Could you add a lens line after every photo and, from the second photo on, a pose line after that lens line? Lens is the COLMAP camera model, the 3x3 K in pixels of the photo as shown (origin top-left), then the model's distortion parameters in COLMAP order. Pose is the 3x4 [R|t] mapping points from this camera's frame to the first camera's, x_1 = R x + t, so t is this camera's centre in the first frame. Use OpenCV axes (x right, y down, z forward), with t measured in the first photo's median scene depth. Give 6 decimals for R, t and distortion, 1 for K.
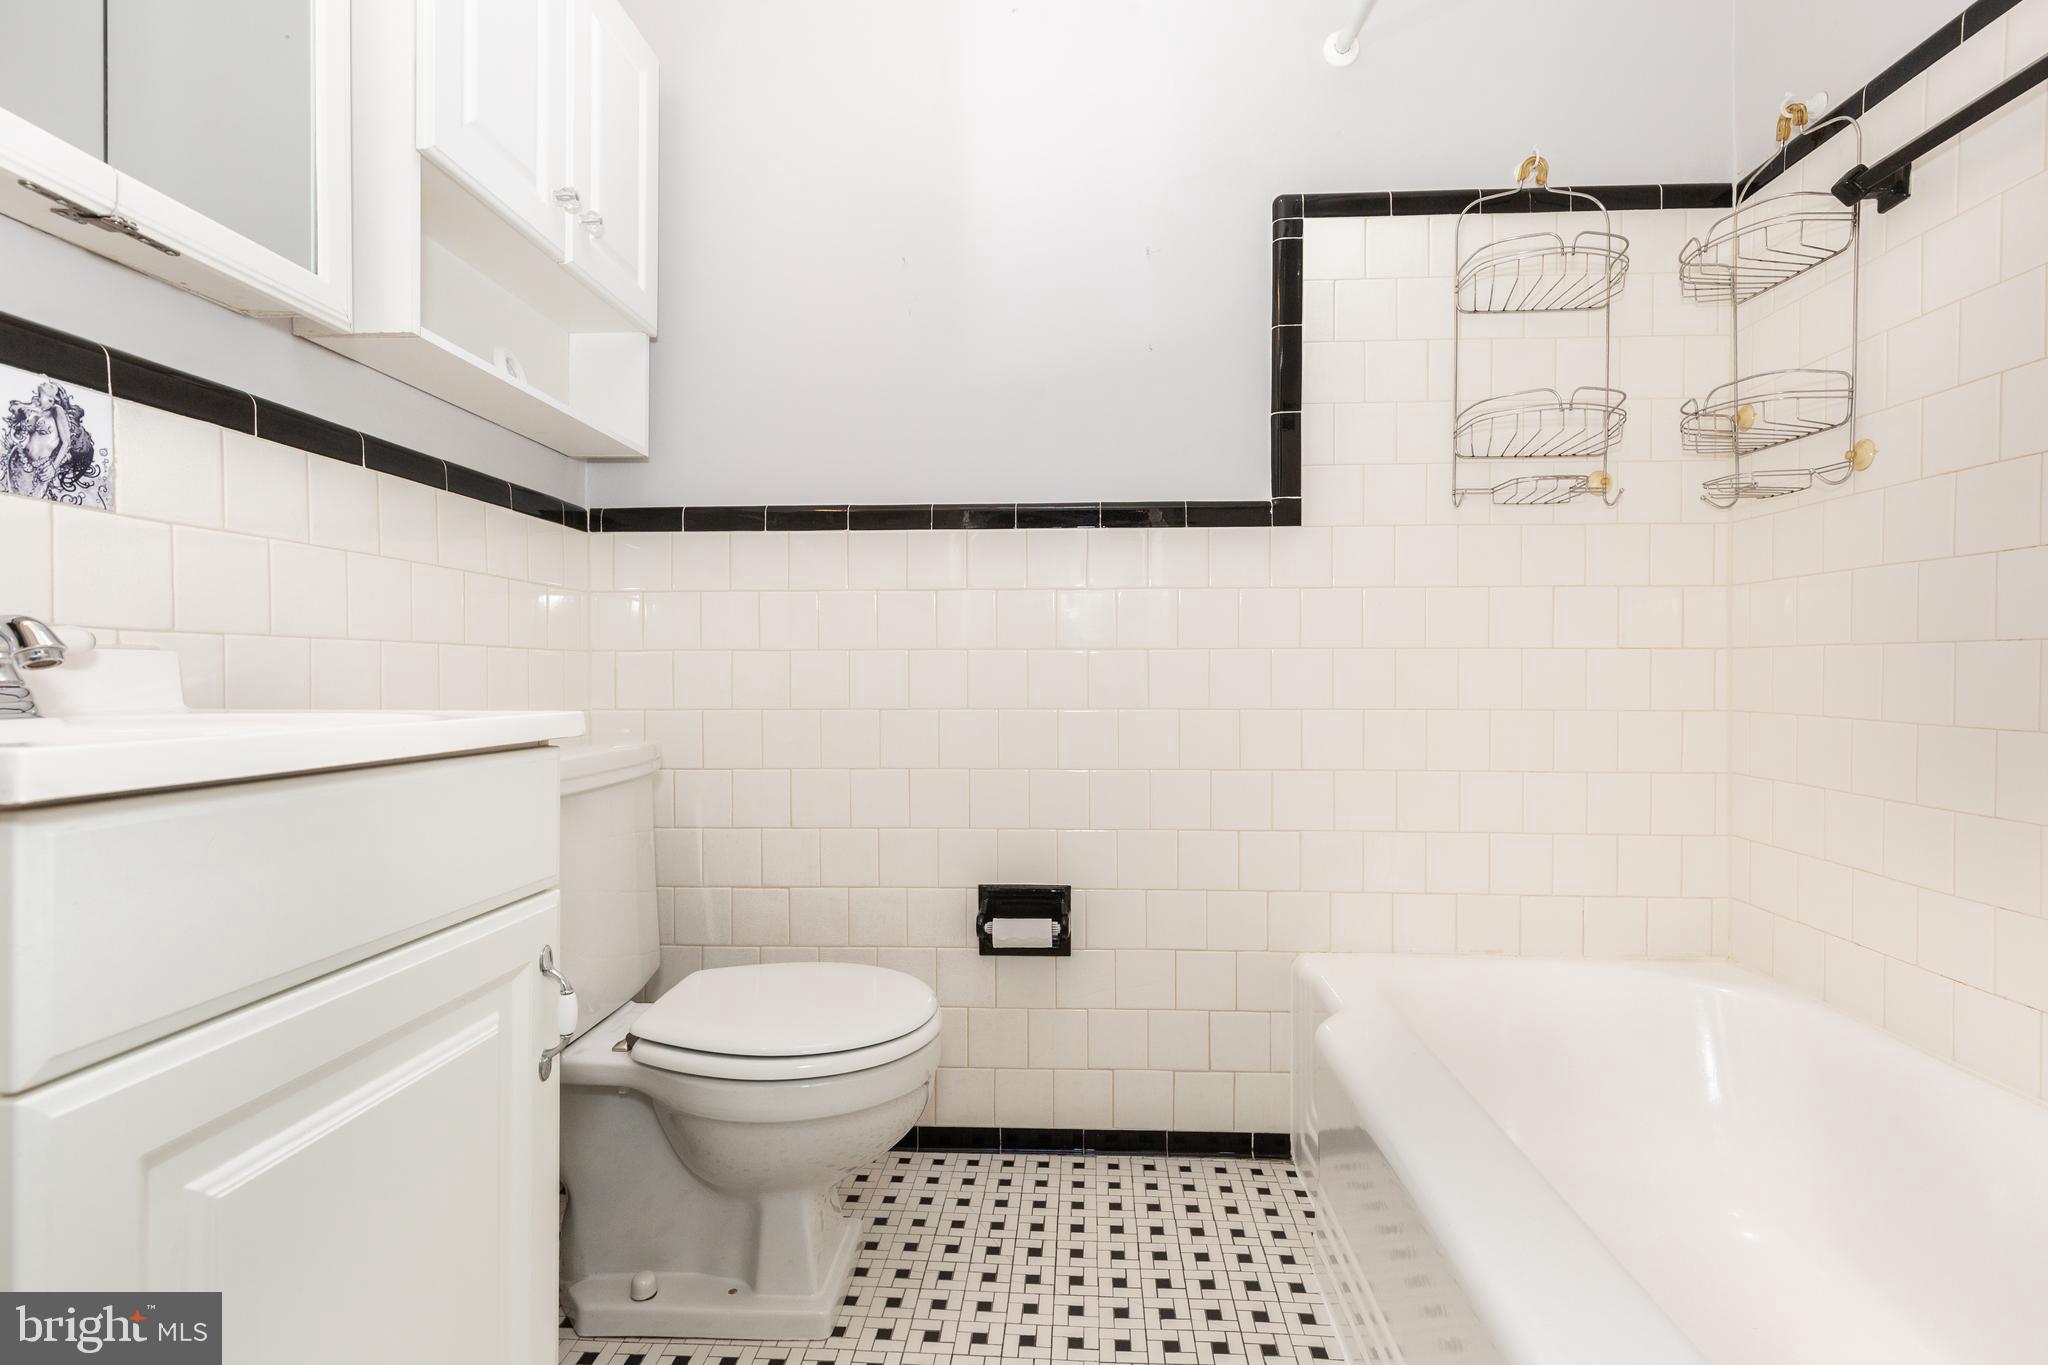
lens RADIAL K [[939.0, 0, 1024.0], [0, 939.0, 682.5], [0, 0, 1]] dist [0.002707, -0.000415]
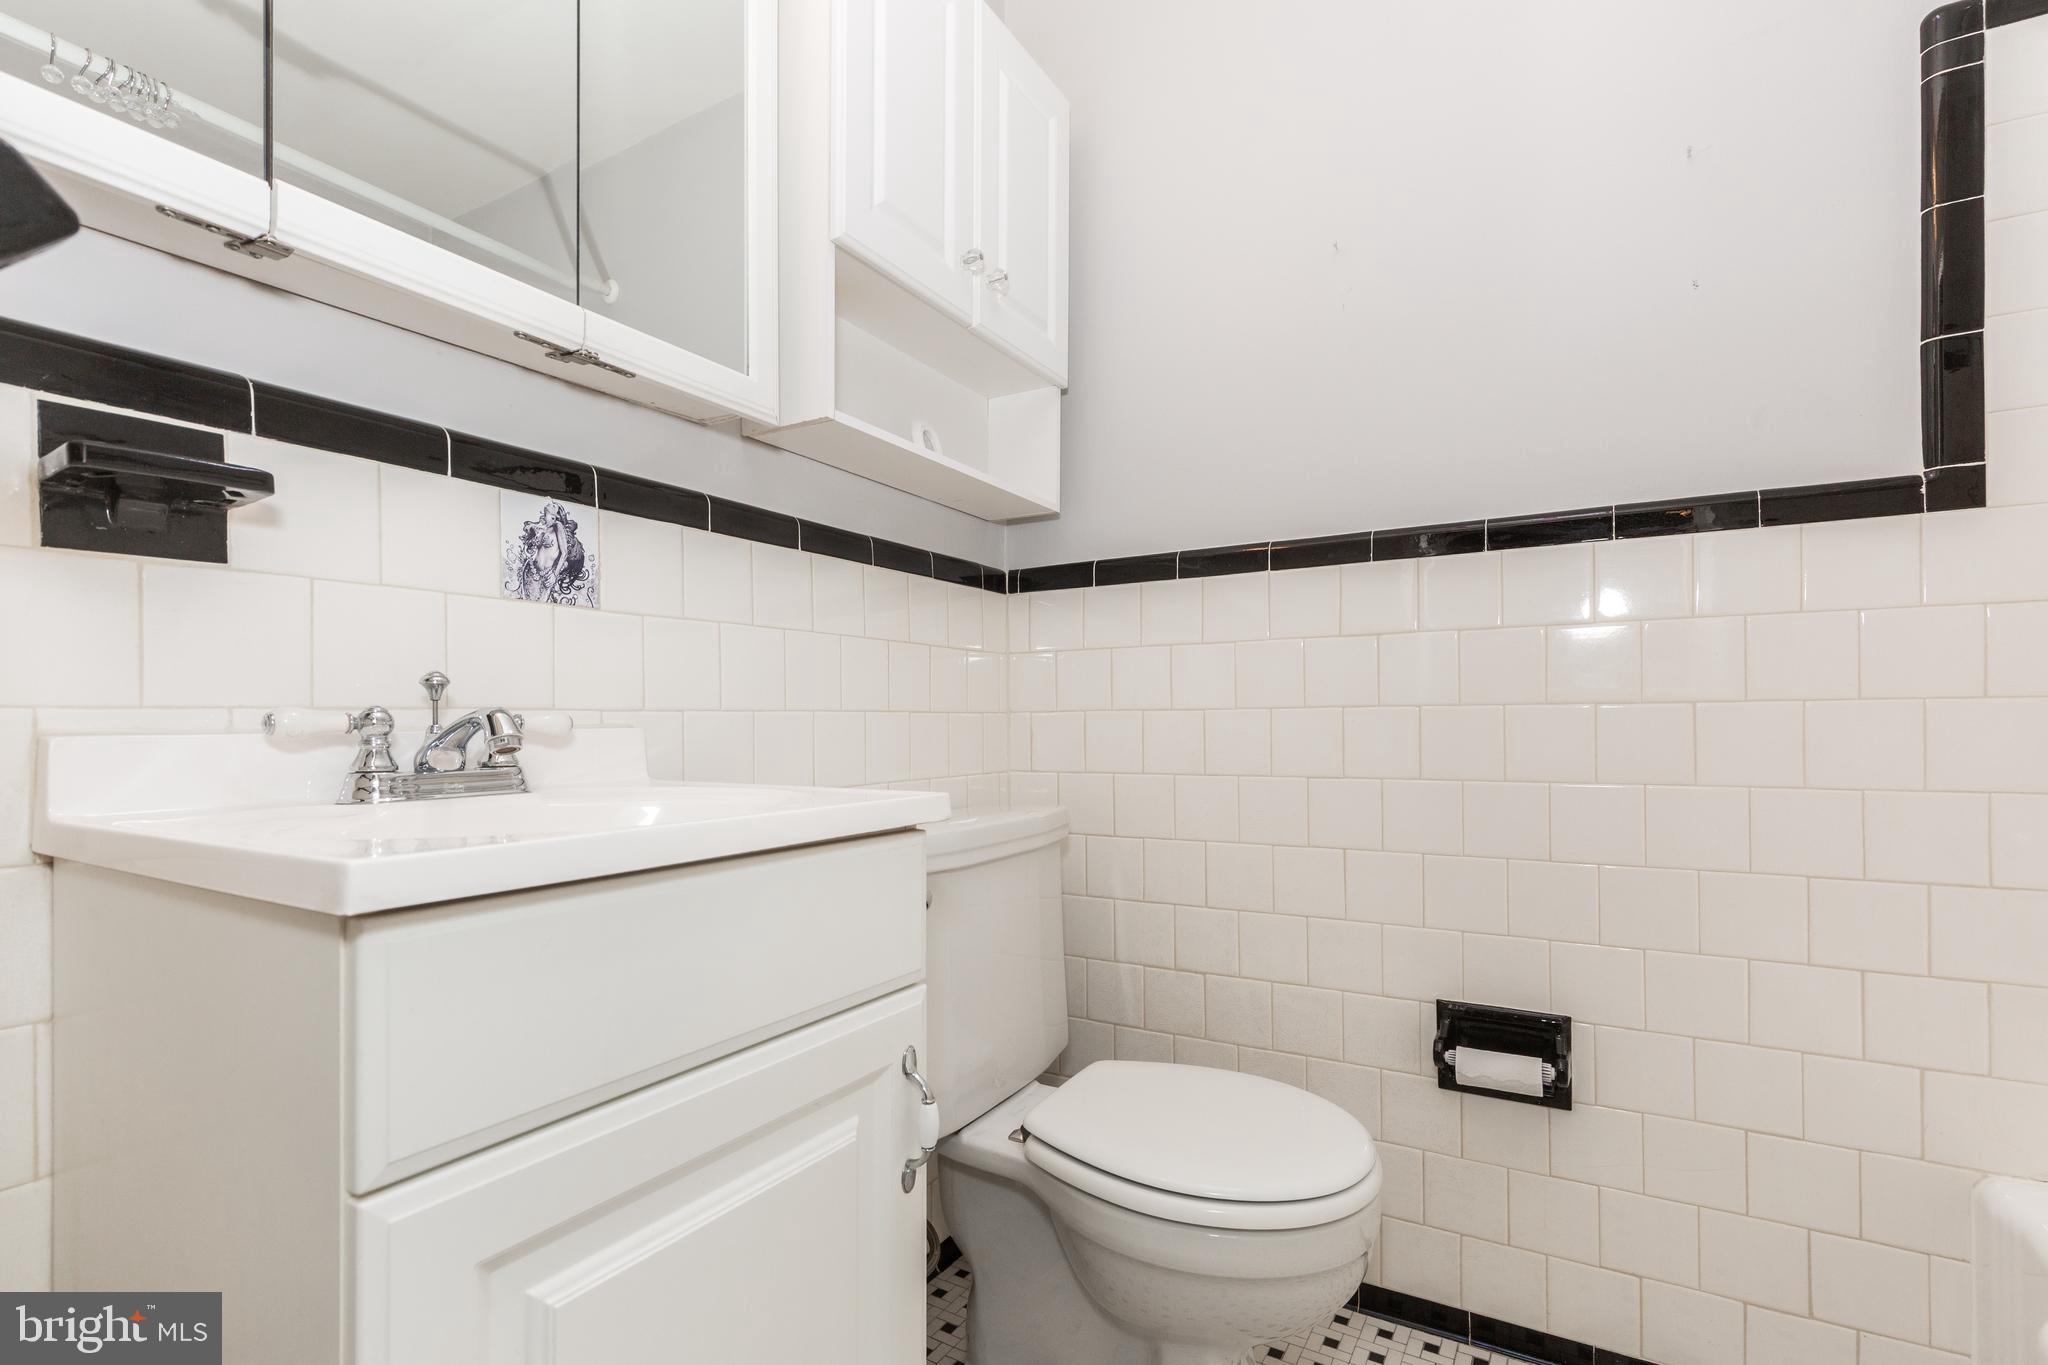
lens RADIAL K [[958.0, 0, 994.1], [0, 958.0, 722.4], [0, 0, 1]] dist [0.004550, -0.000983]
pose [[0.880965, -0.006246, -0.473141, 0.008613], [0.002942, 0.999966, -0.007724, -0.018088], [0.473173, 0.005413, 0.880953, 0.111050]]
